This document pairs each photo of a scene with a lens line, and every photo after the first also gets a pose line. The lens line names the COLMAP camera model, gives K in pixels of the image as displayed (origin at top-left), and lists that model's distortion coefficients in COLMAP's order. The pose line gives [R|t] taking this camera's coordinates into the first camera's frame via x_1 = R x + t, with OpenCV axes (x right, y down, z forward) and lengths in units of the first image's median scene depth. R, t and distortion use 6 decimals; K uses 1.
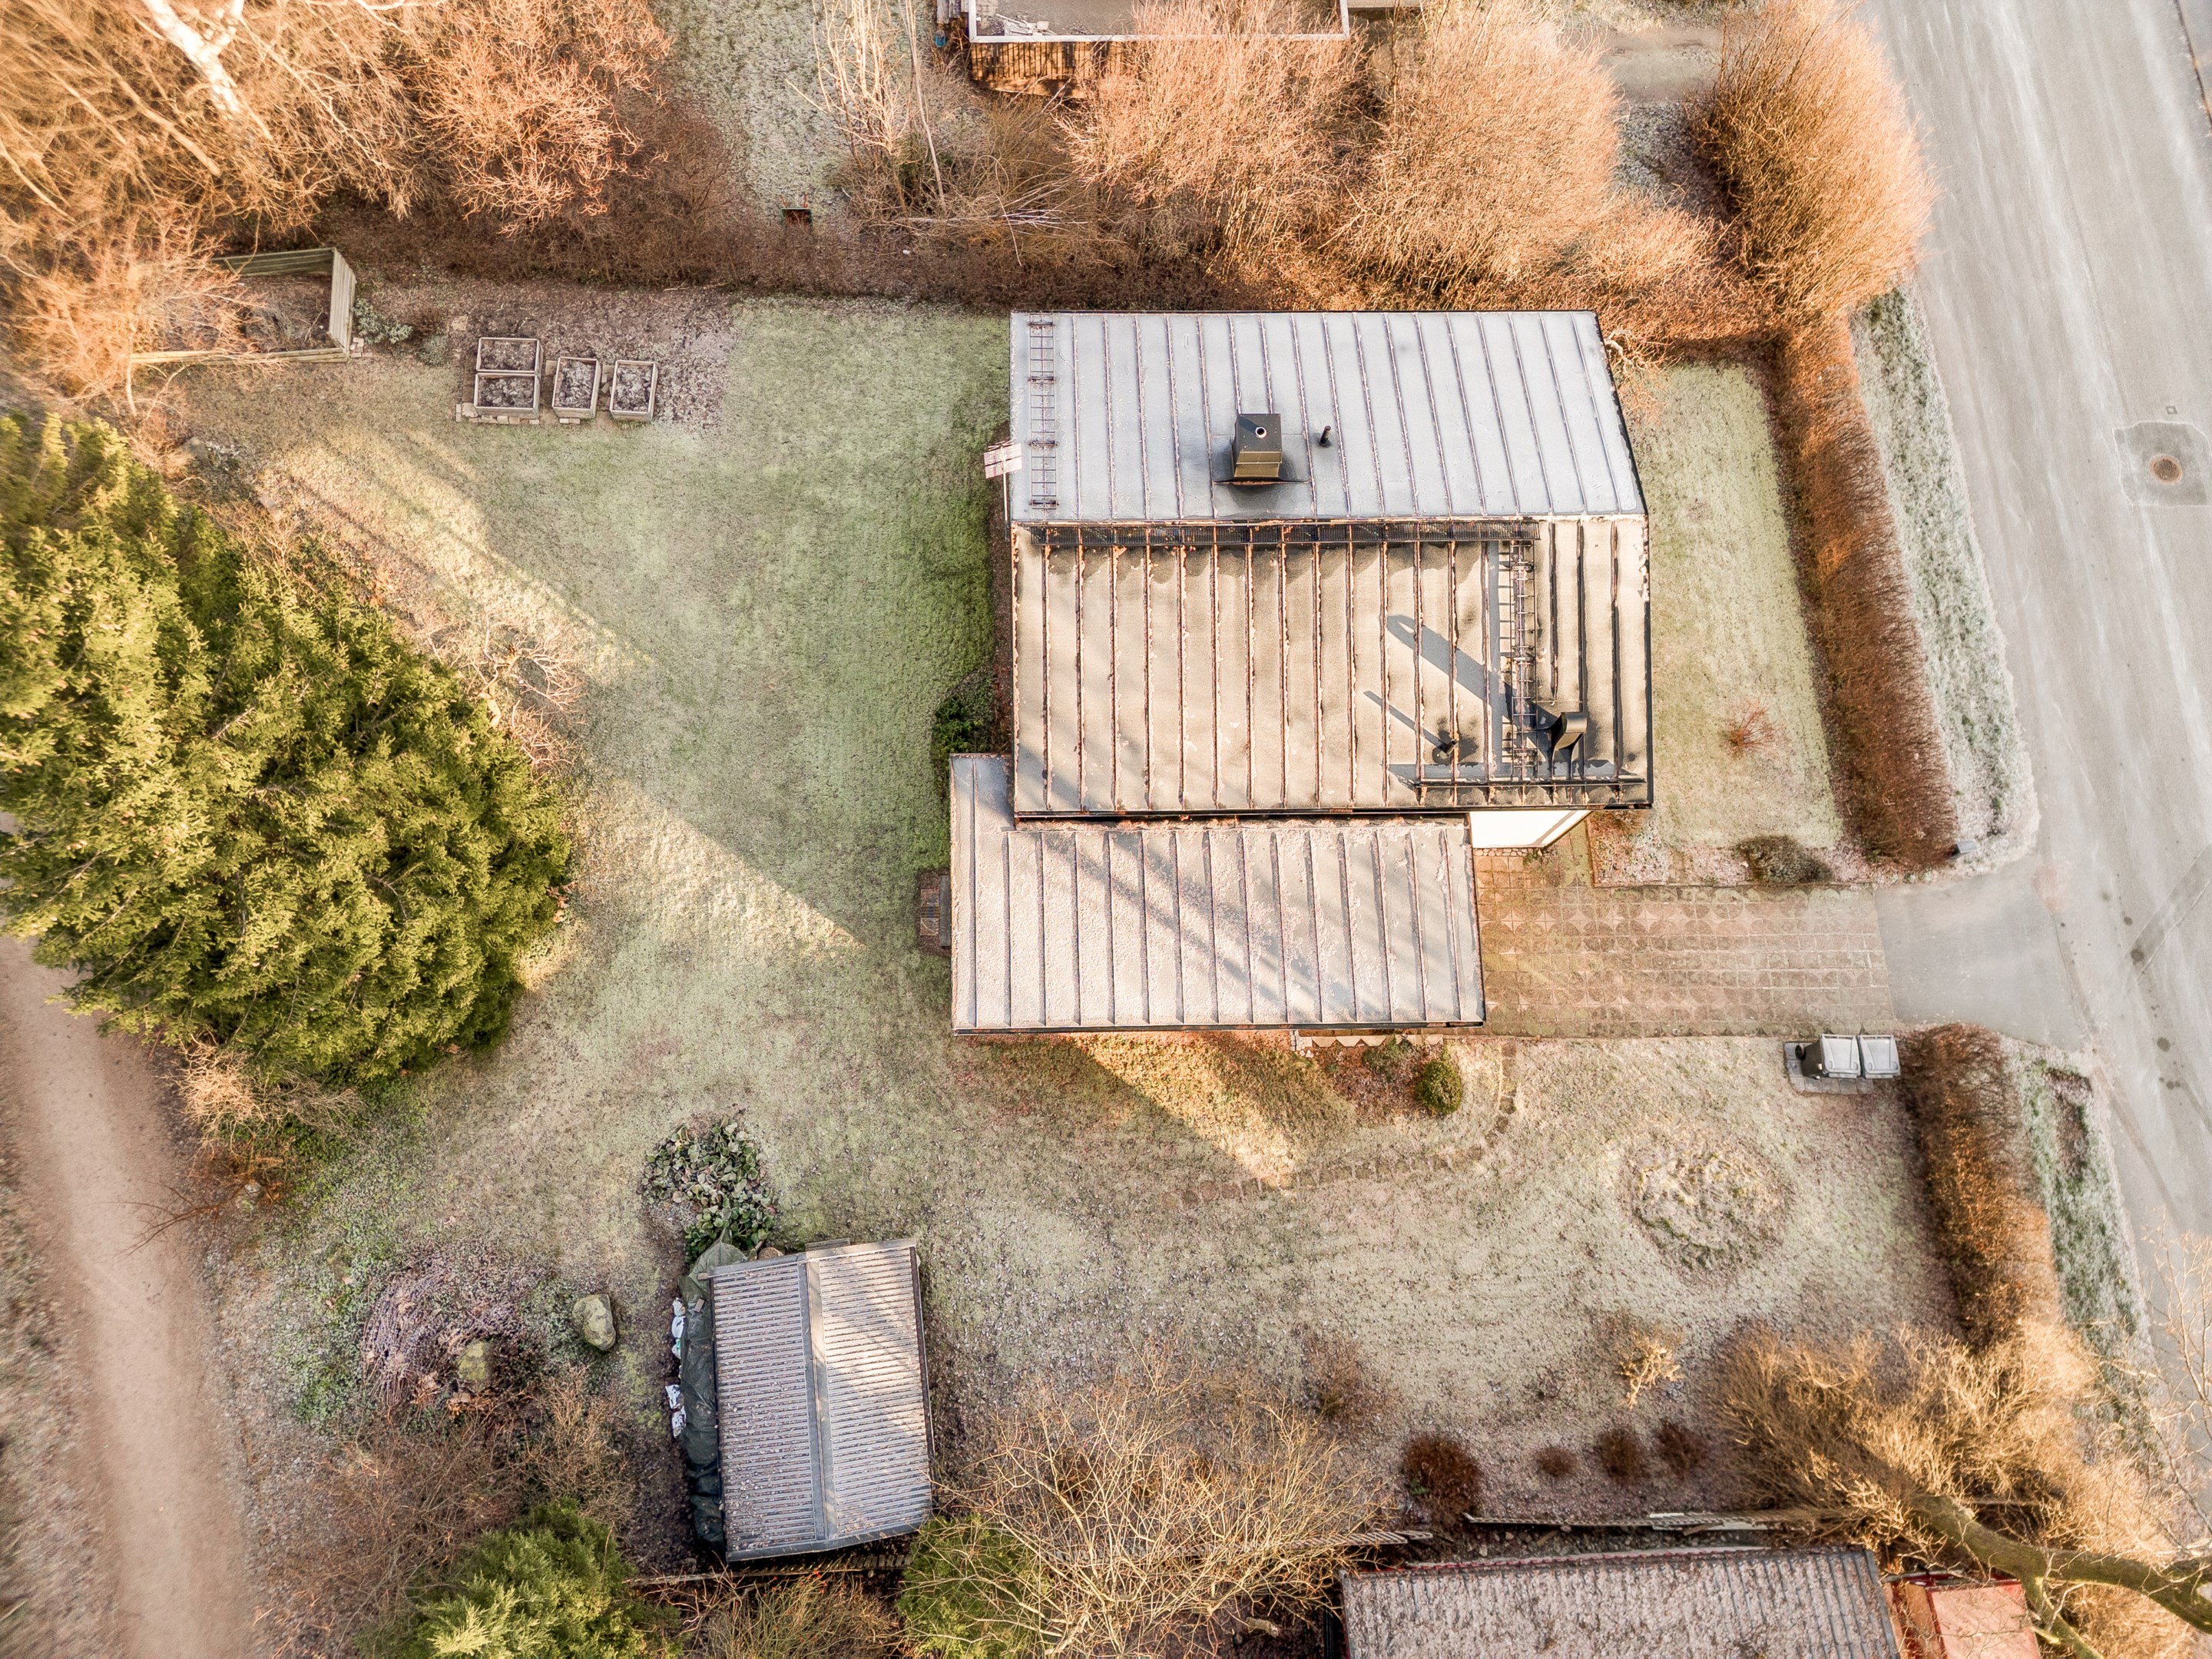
lens RADIAL K [[1548.0, 0, 1106.0], [0, 1548.0, 829.5], [0, 0, 1]] dist [0.089456, -0.099363]
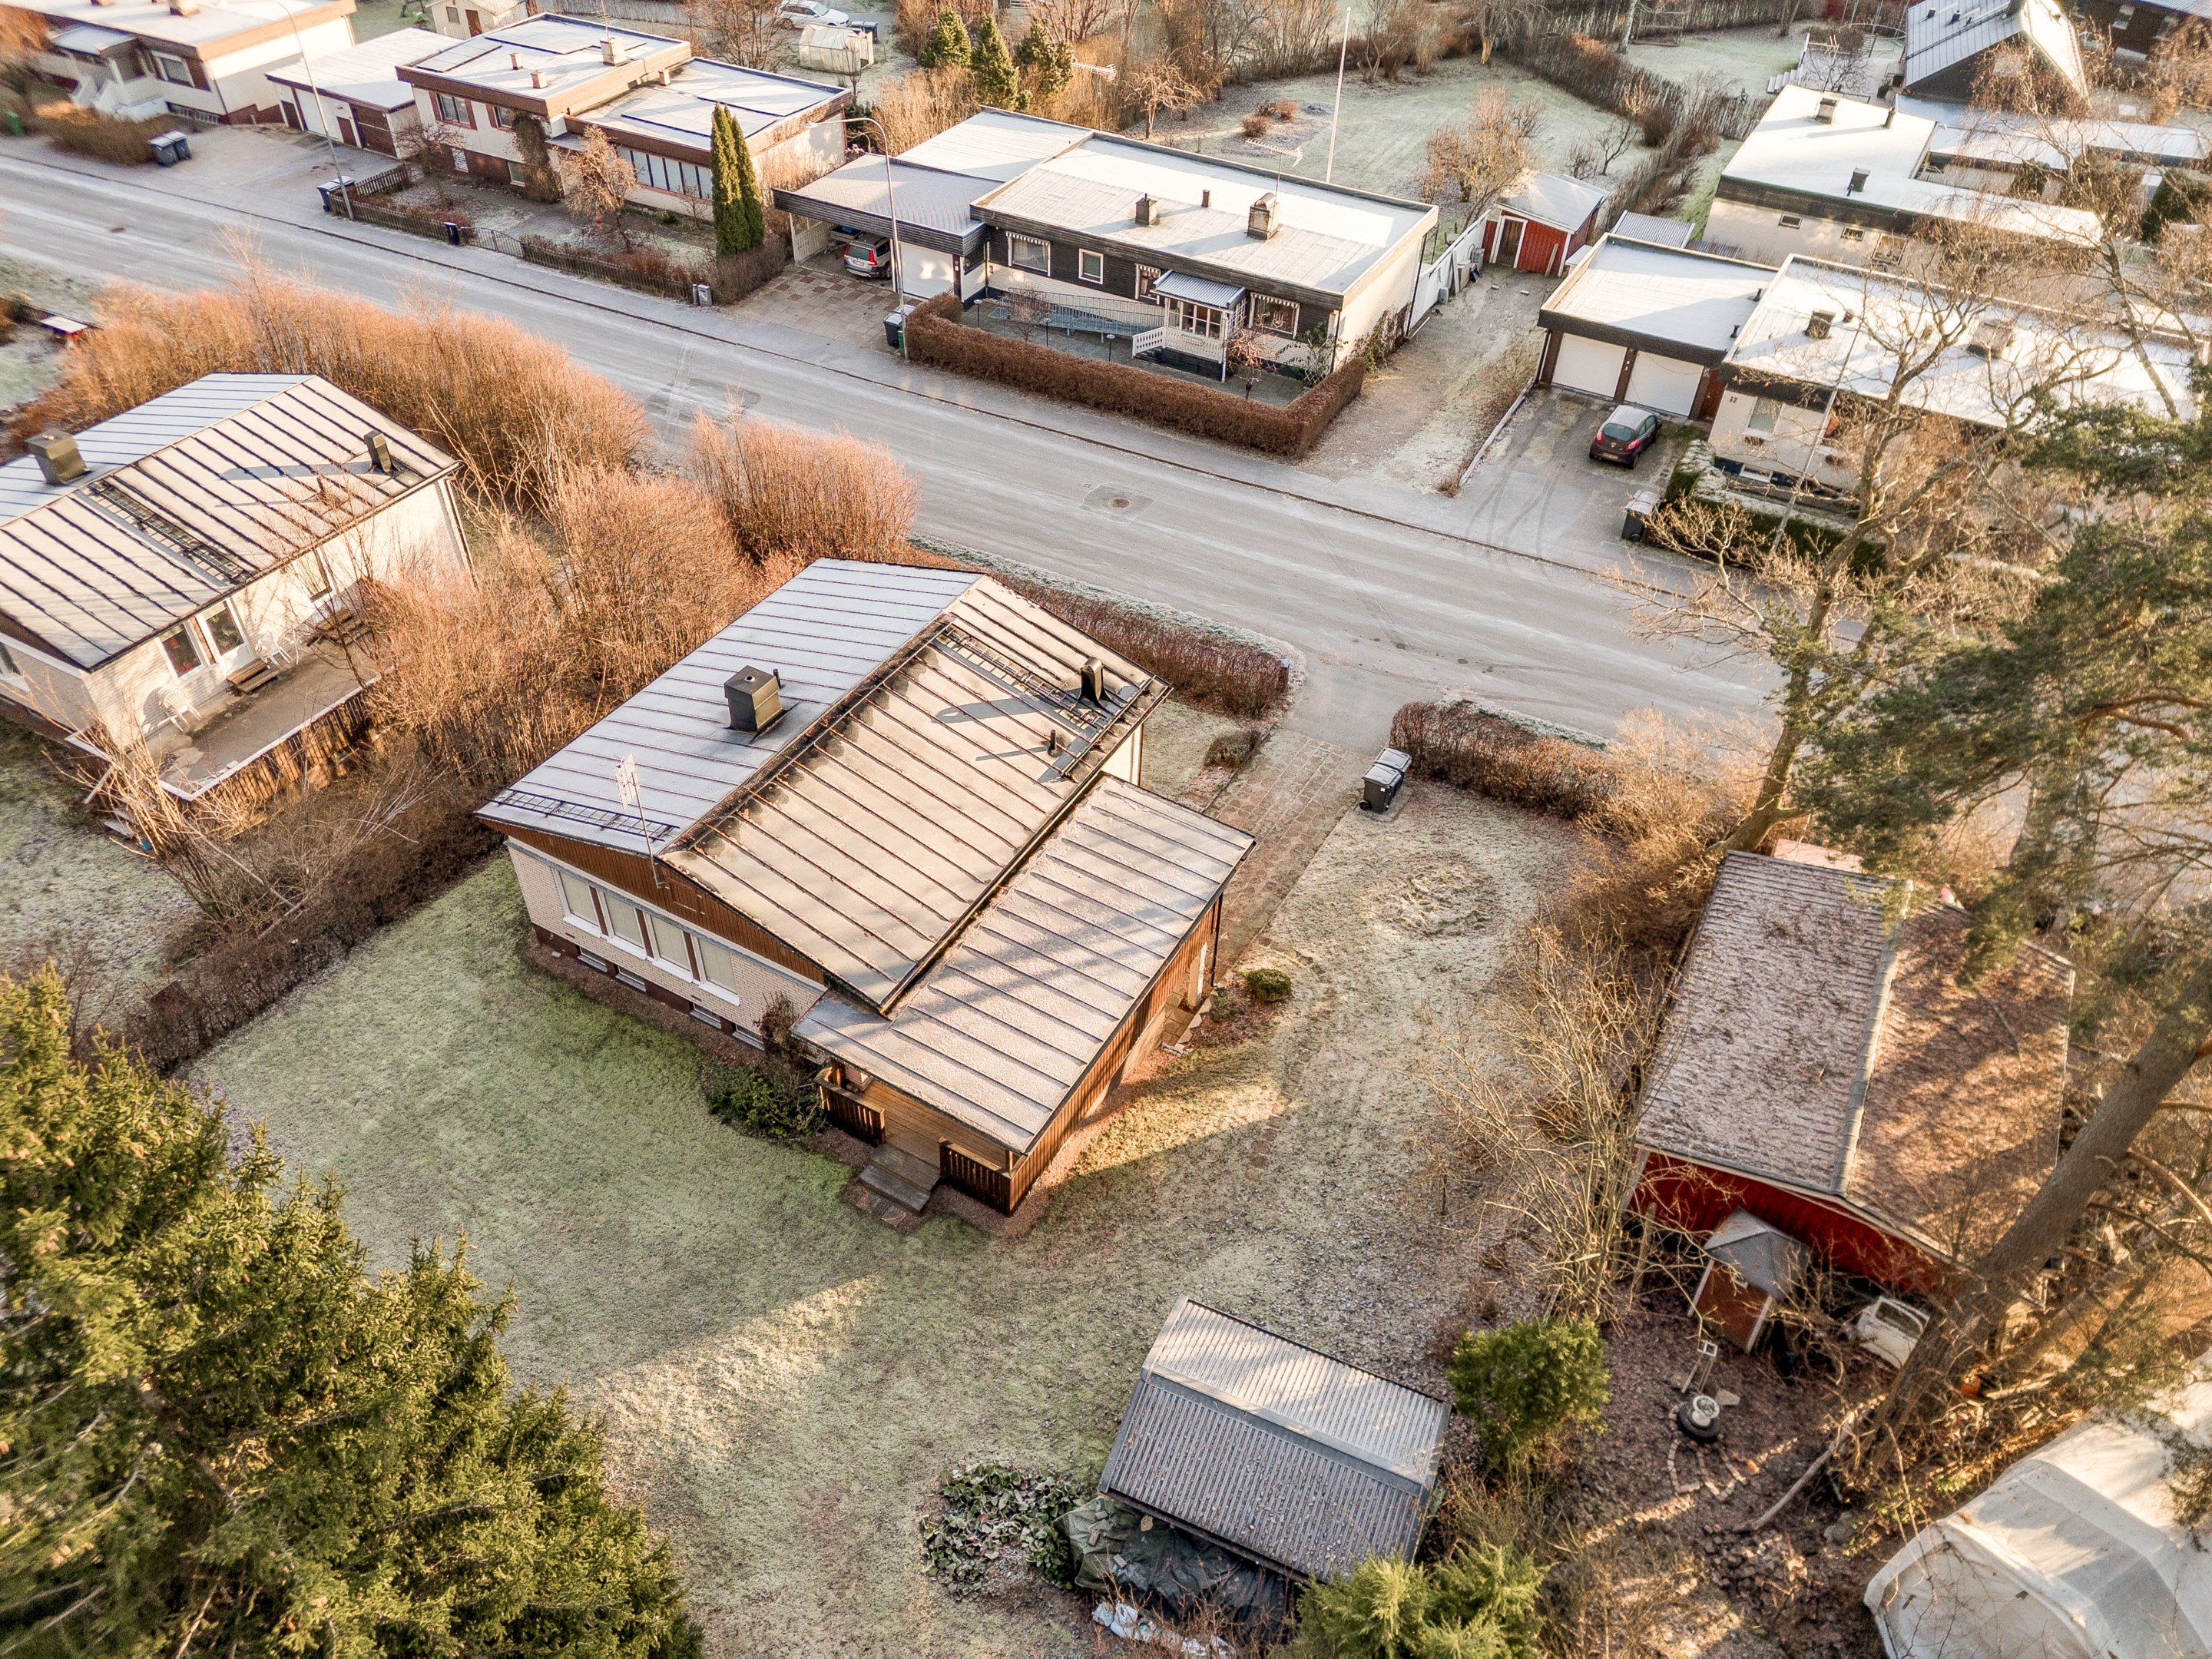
lens RADIAL K [[1543.0, 0, 1095.4], [0, 1543.0, 828.2], [0, 0, 1]] dist [0.037293, -0.002526]
pose [[0.518815, -0.592541, 0.616219, -0.523530], [0.818950, 0.551283, -0.159401, 0.195330], [-0.245260, 0.587352, 0.771275, 0.101802]]
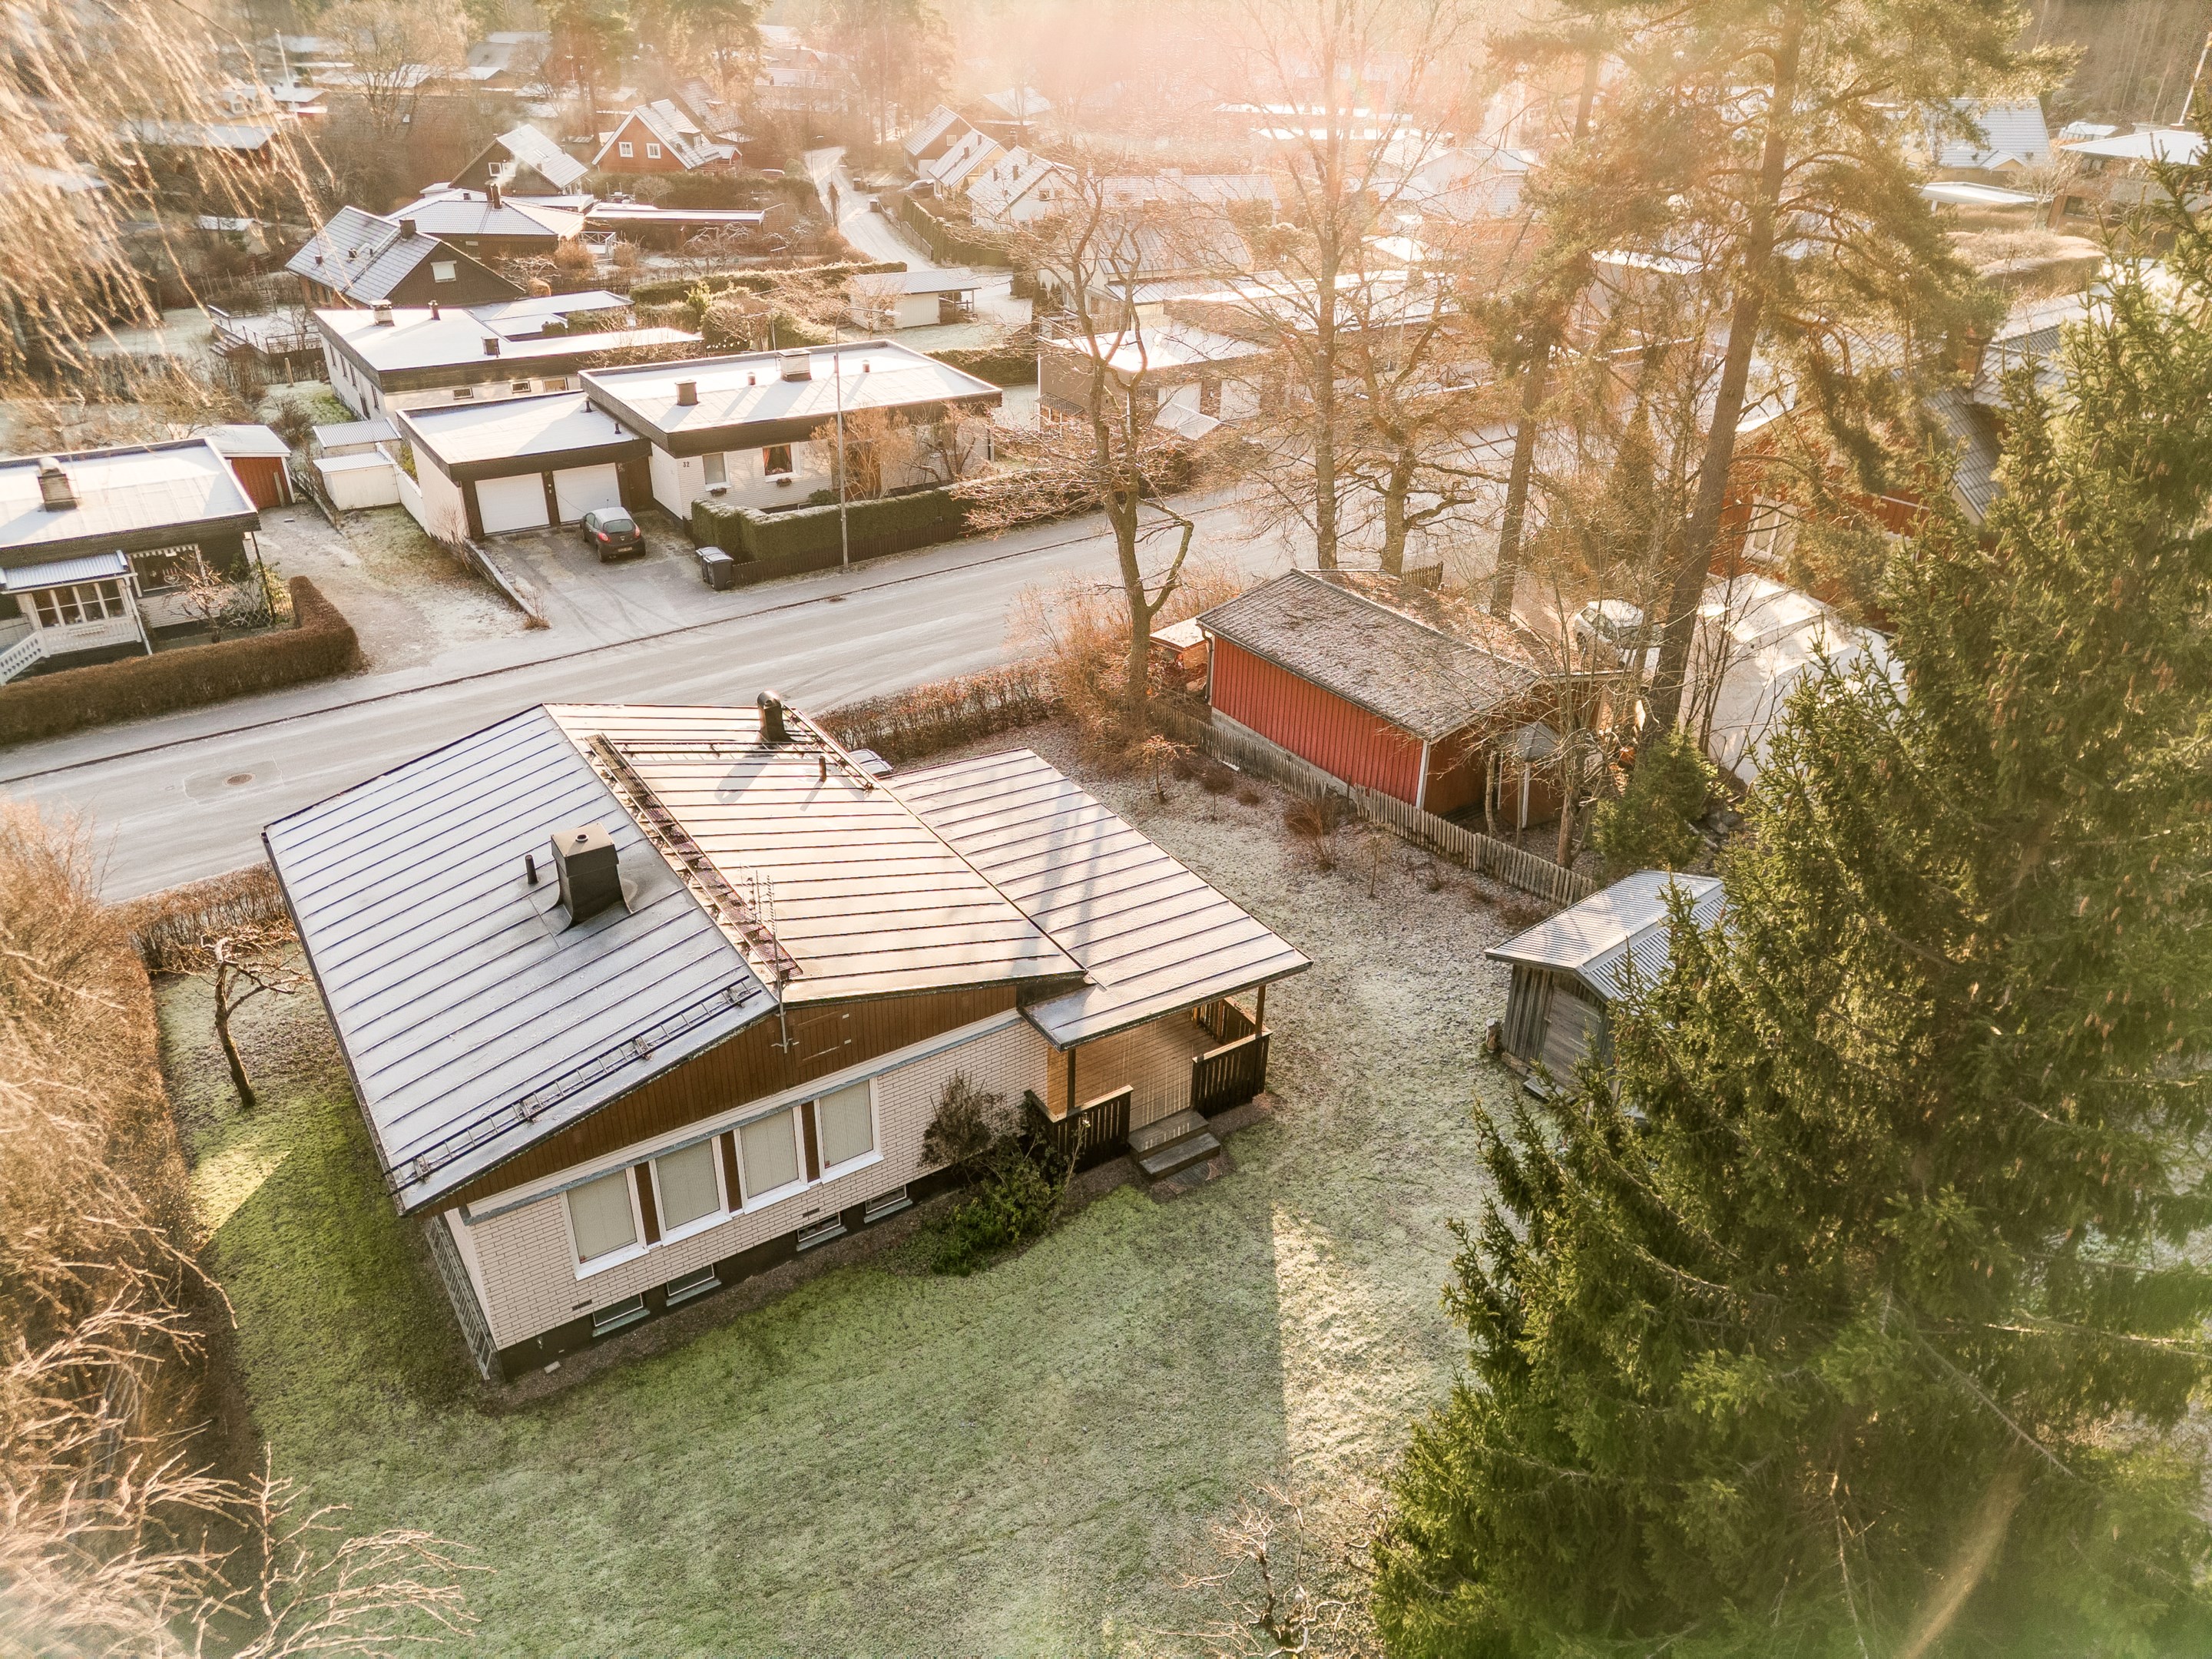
lens RADIAL K [[1543.0, 0, 1095.4], [0, 1543.0, 828.2], [0, 0, 1]] dist [0.037293, -0.002526]
pose [[-0.524336, -0.454996, 0.719757, -0.634455], [0.806315, 0.006422, 0.591452, -0.509450], [-0.273731, 0.890470, 0.363503, 0.579650]]
